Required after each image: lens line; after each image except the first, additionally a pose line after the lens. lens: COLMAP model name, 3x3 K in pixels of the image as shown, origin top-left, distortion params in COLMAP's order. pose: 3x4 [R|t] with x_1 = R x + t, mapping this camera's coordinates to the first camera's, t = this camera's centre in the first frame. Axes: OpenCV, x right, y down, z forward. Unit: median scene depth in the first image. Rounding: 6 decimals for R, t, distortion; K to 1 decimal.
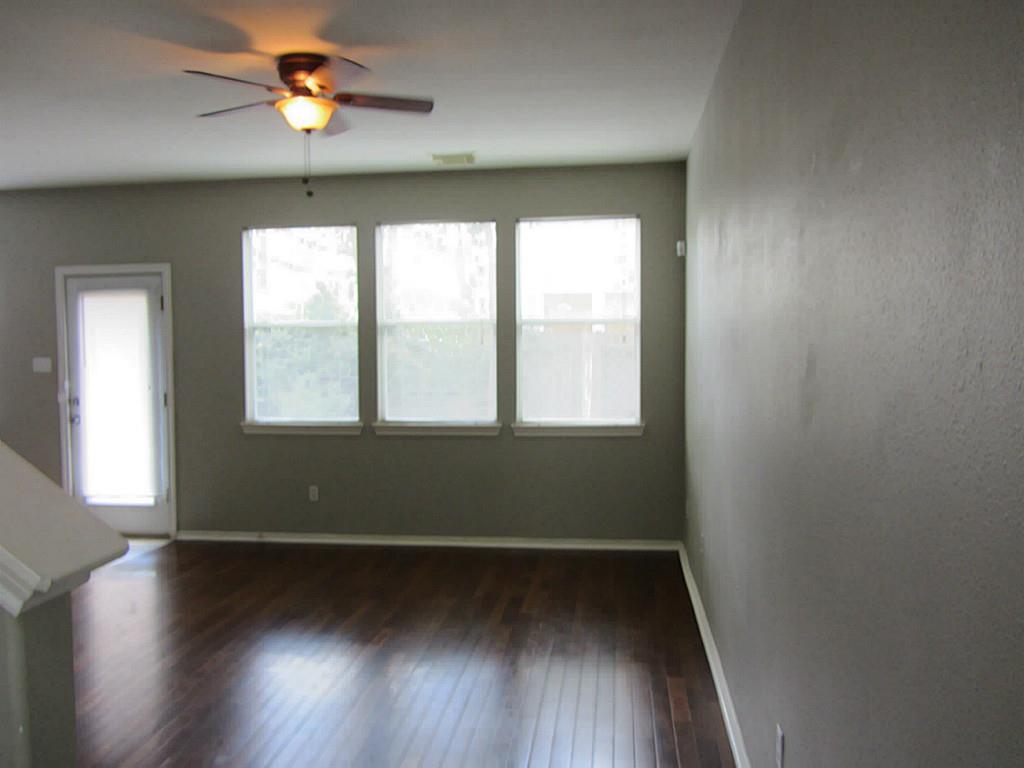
lens RADIAL K [[848.3, 0, 523.8], [0, 848.3, 376.4], [0, 0, 1]] dist [-0.013057, 0.006024]
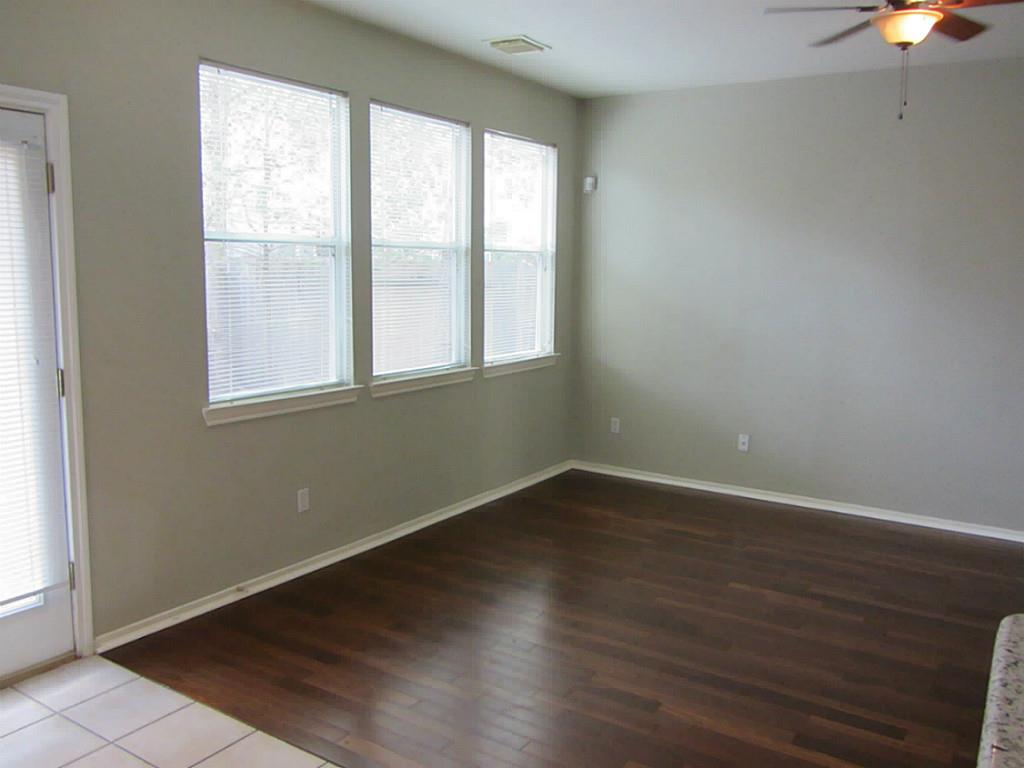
lens RADIAL K [[848.3, 0, 523.8], [0, 848.3, 376.4], [0, 0, 1]] dist [-0.013057, 0.006024]
pose [[0.436058, -0.096896, 0.894687, -0.751068], [0.041284, 0.995294, 0.087670, -0.006934], [-0.898971, -0.001293, 0.438006, 0.561070]]
